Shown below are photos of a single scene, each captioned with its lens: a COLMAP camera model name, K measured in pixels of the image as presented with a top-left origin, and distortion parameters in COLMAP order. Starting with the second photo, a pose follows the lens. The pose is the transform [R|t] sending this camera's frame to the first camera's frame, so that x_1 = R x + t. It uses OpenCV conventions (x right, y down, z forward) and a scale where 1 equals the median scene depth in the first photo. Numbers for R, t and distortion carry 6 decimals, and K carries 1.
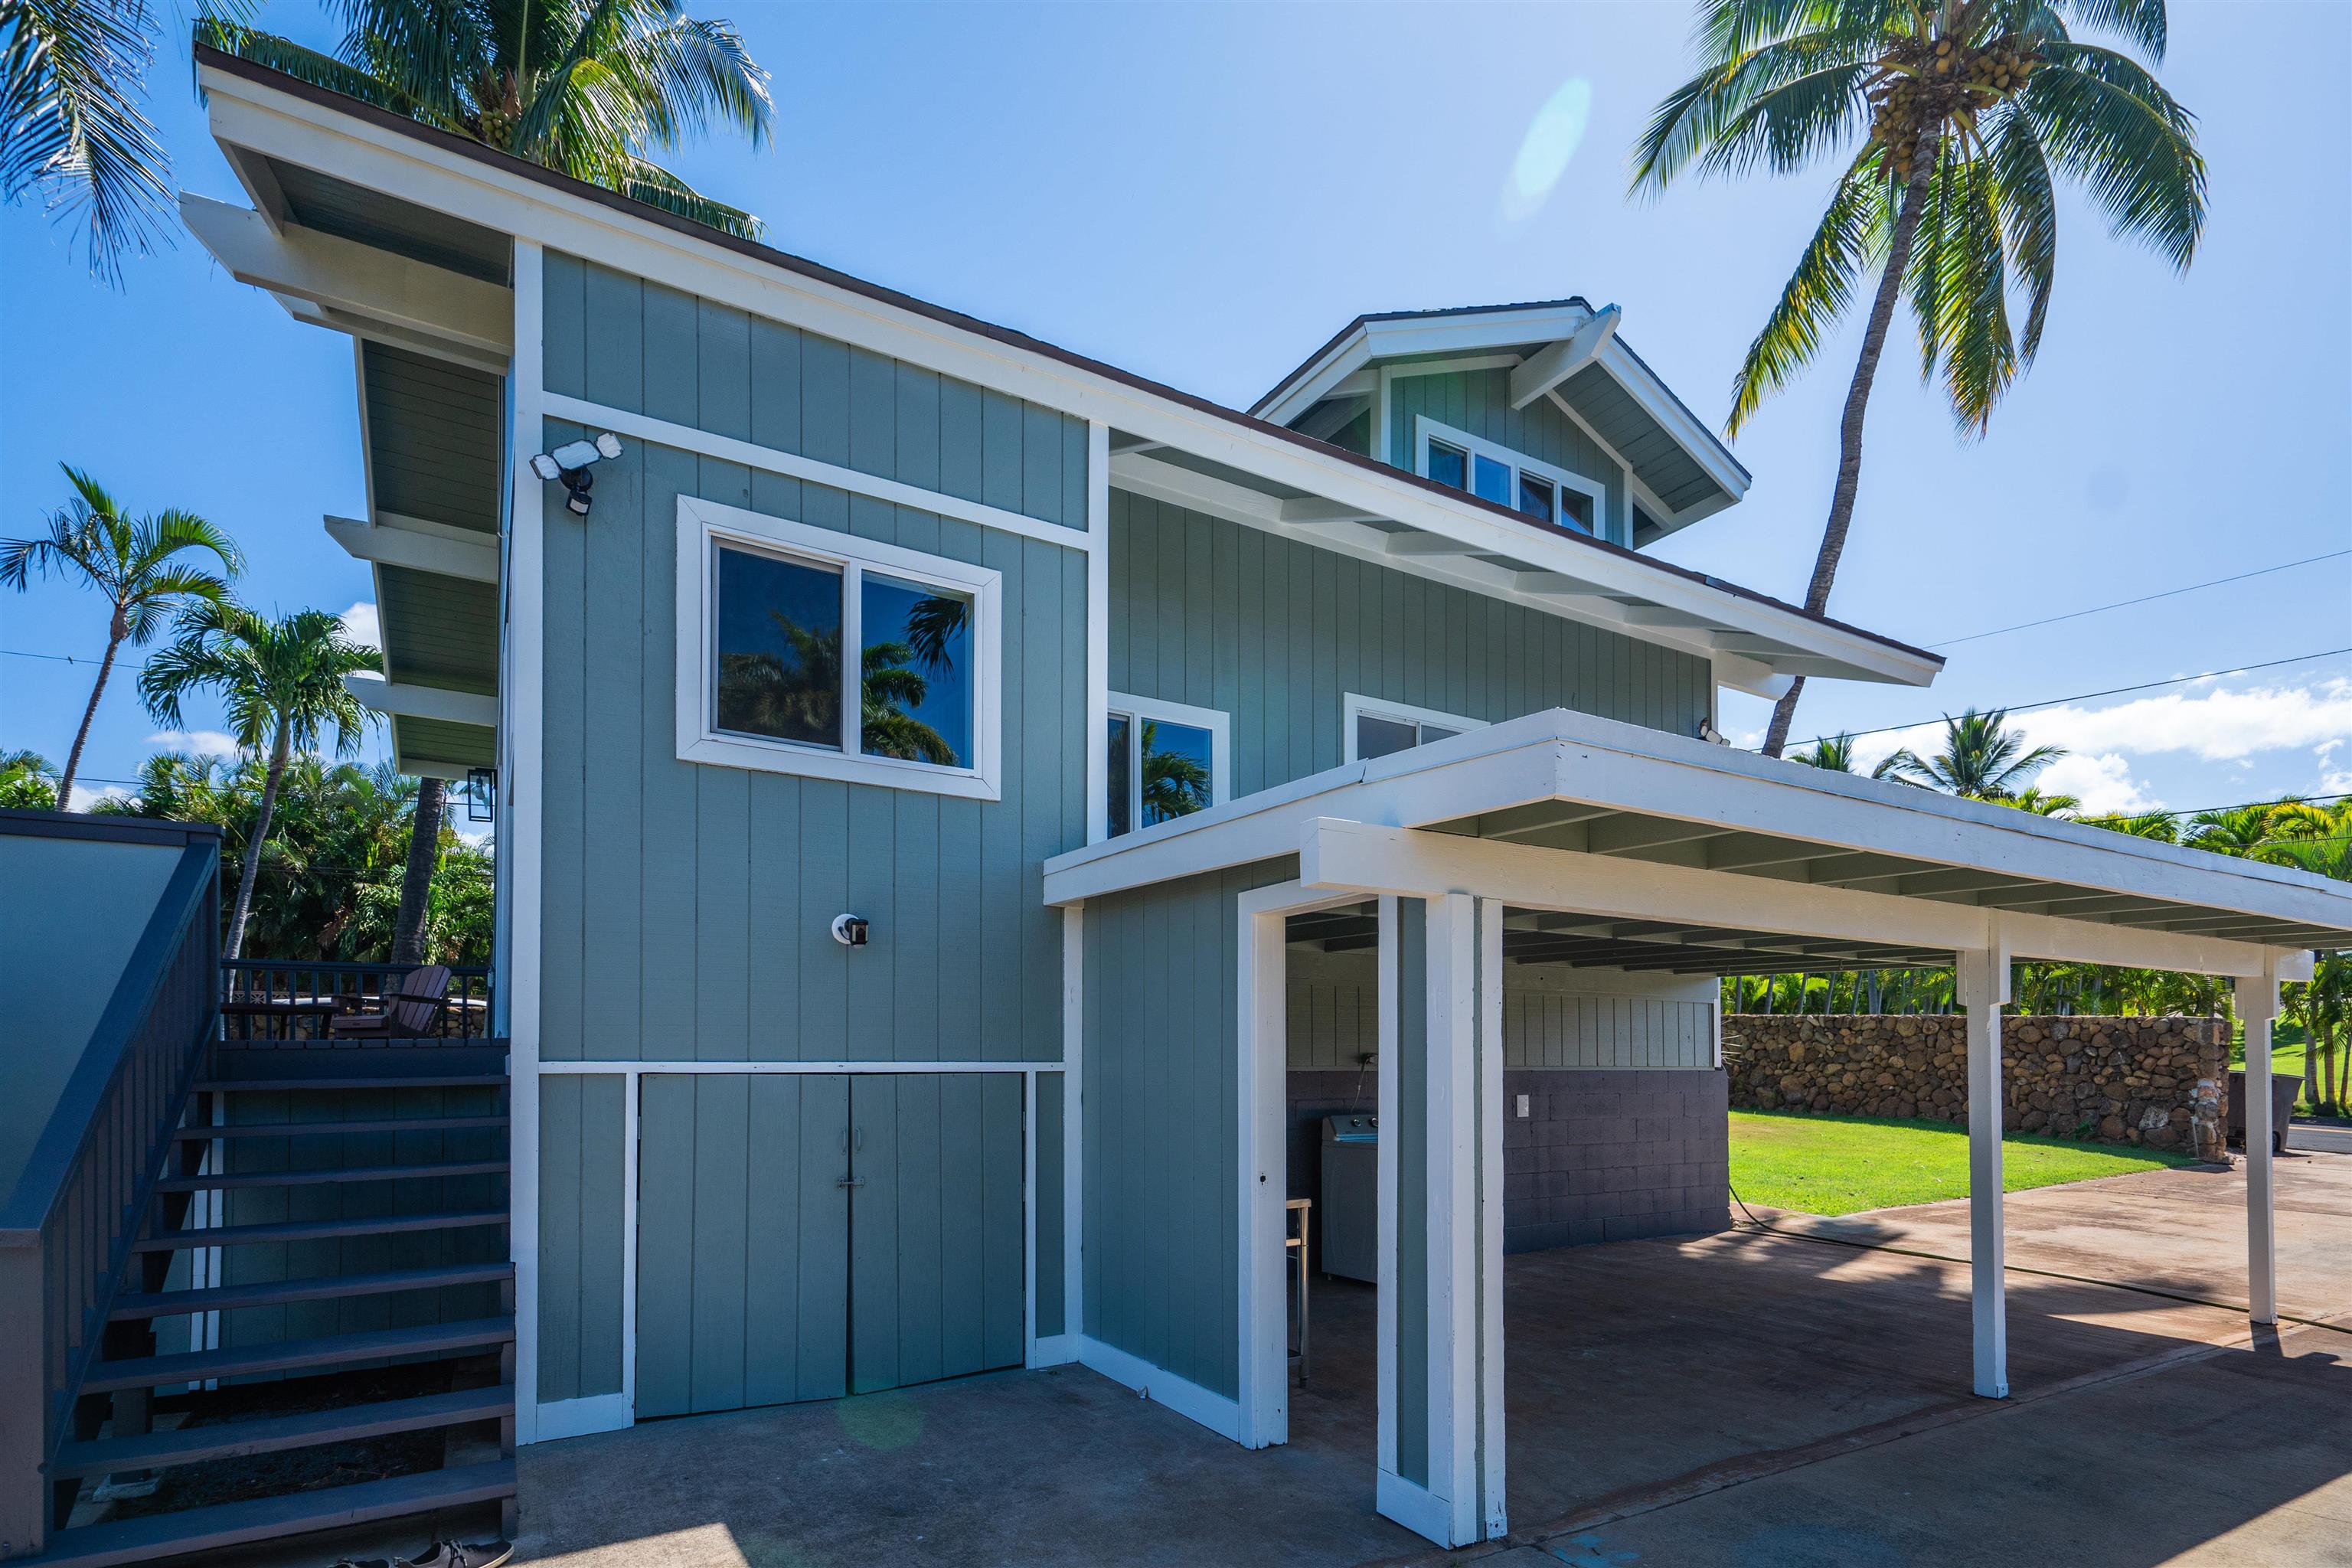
lens RADIAL K [[1311.5, 0, 1176.0], [0, 1311.5, 784.0], [0, 0, 1]] dist [0.031924, -0.020890]
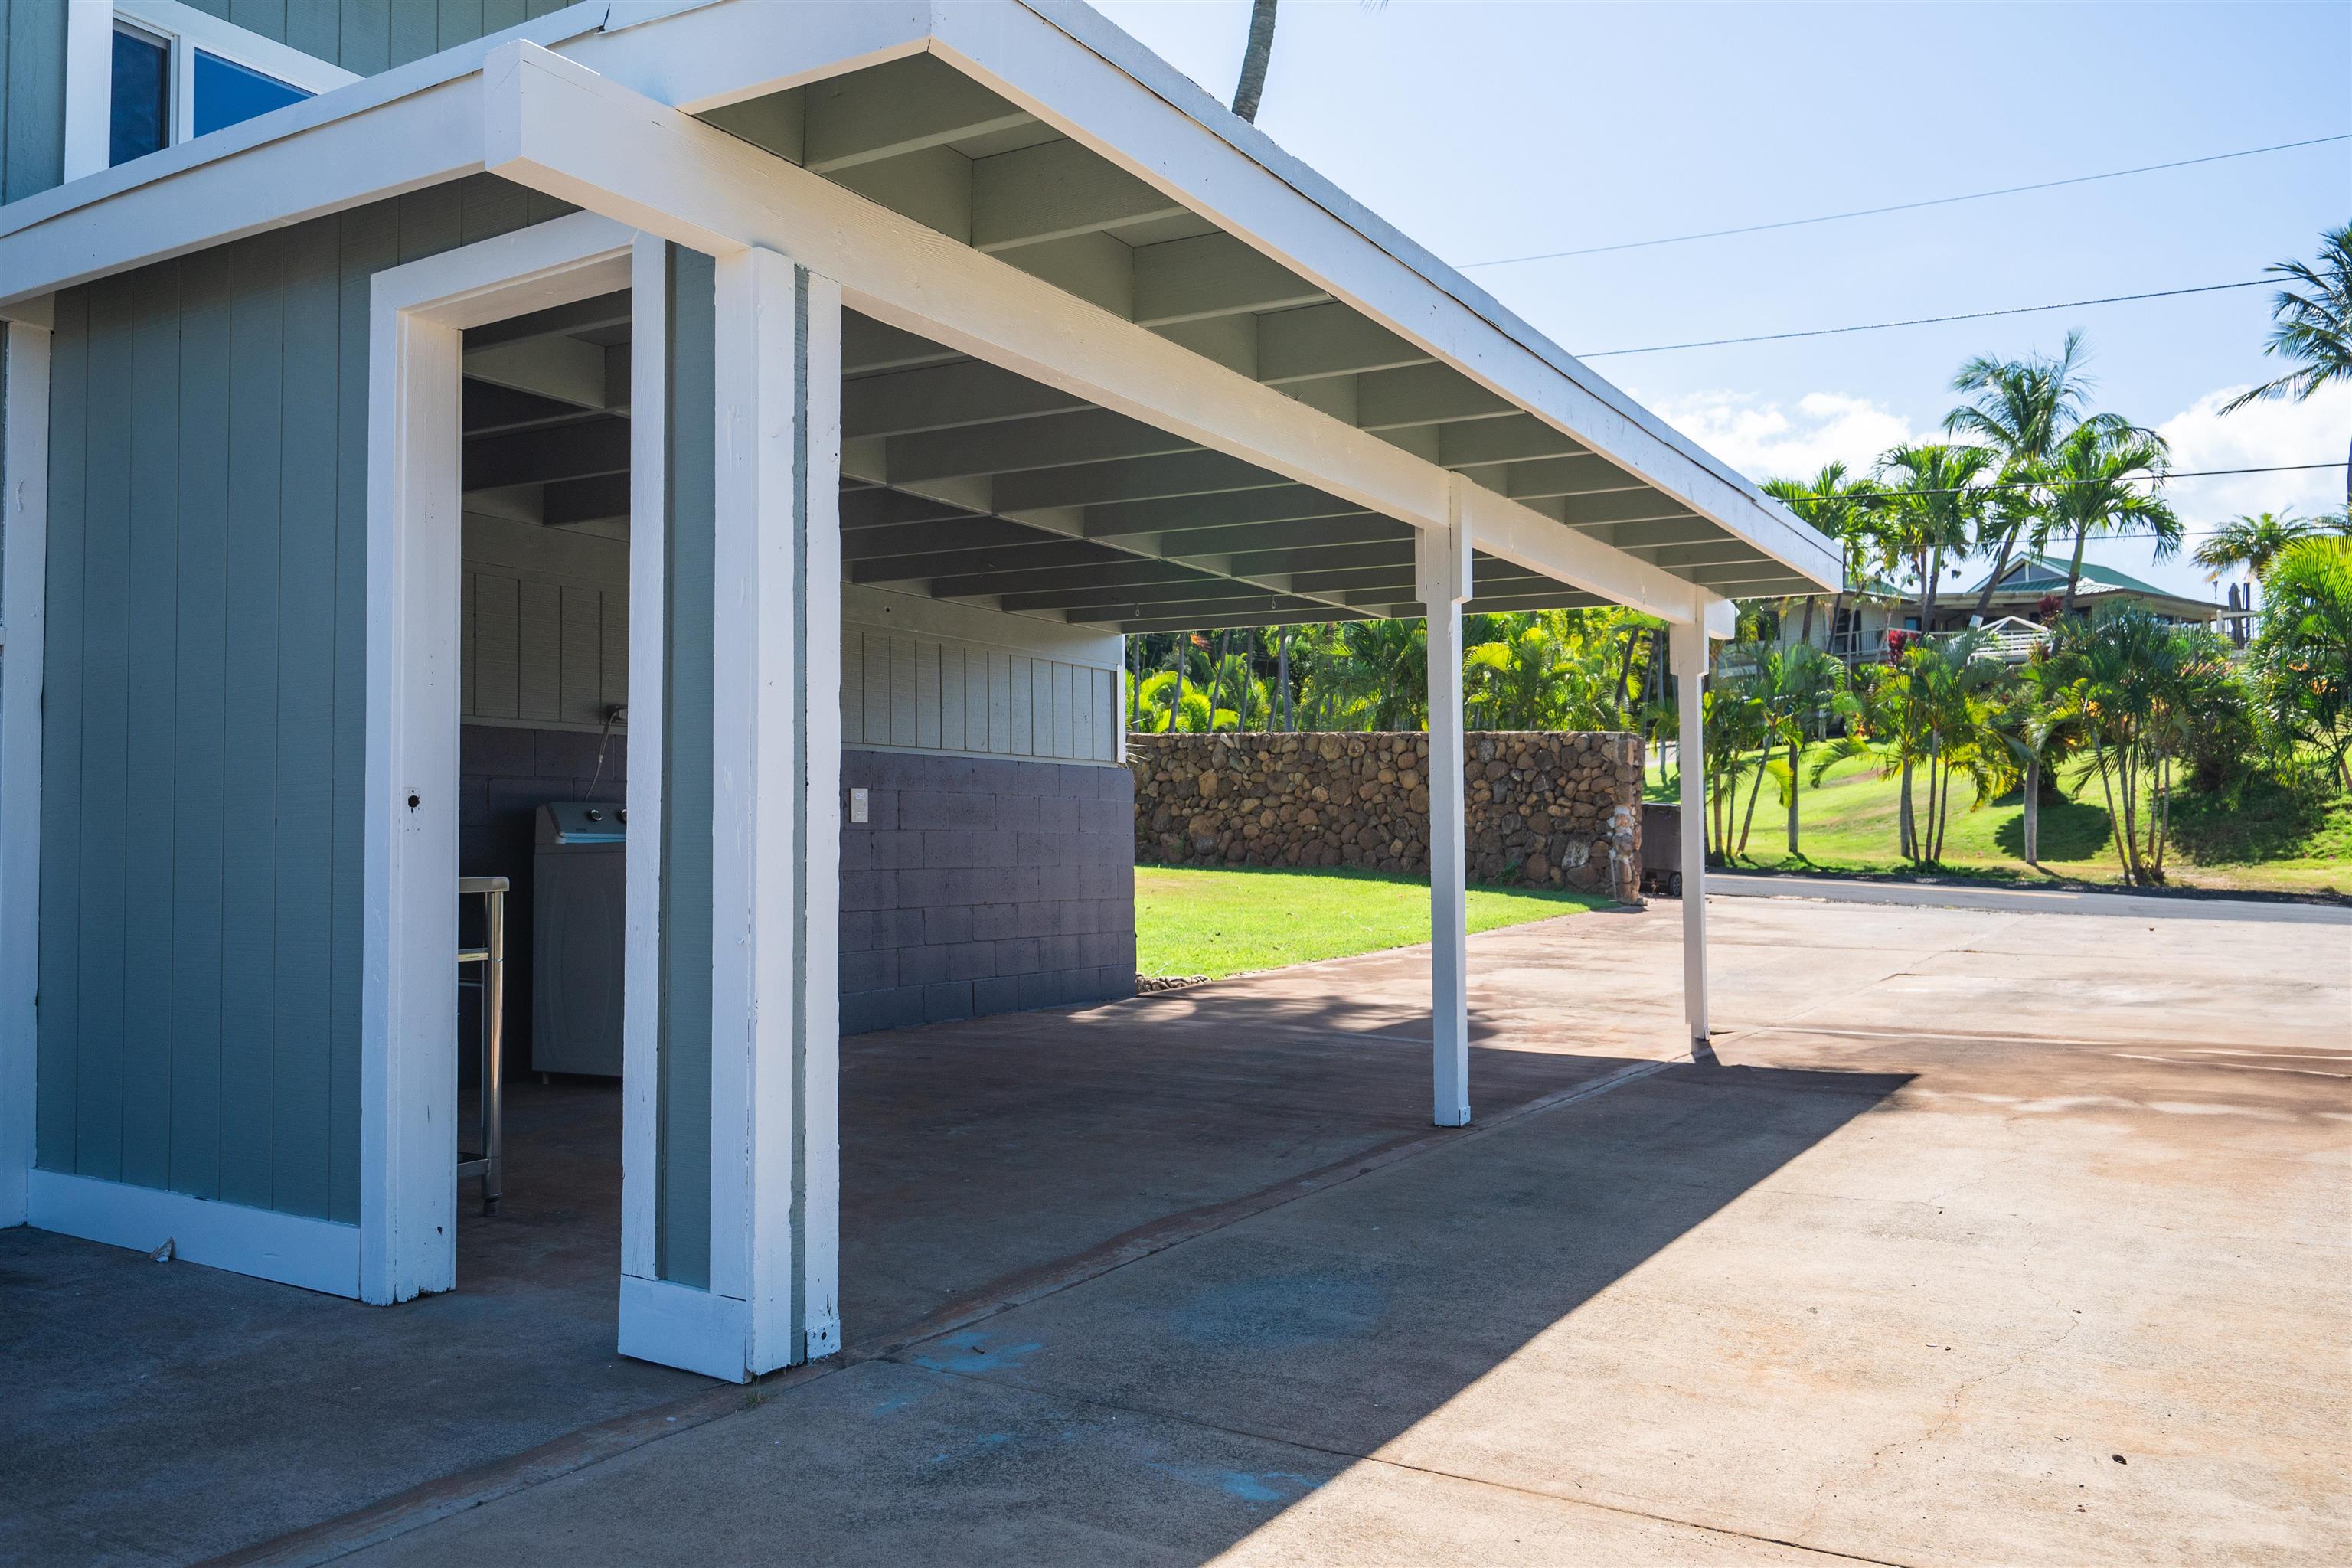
lens RADIAL K [[1602.2, 0, 1176.0], [0, 1602.2, 784.0], [0, 0, 1]] dist [0.000797, -0.006021]
pose [[0.891477, 0.016531, 0.452764, 0.041508], [0.008825, 0.998511, -0.053833, 0.295217], [-0.452979, 0.051986, 0.890004, 0.218324]]
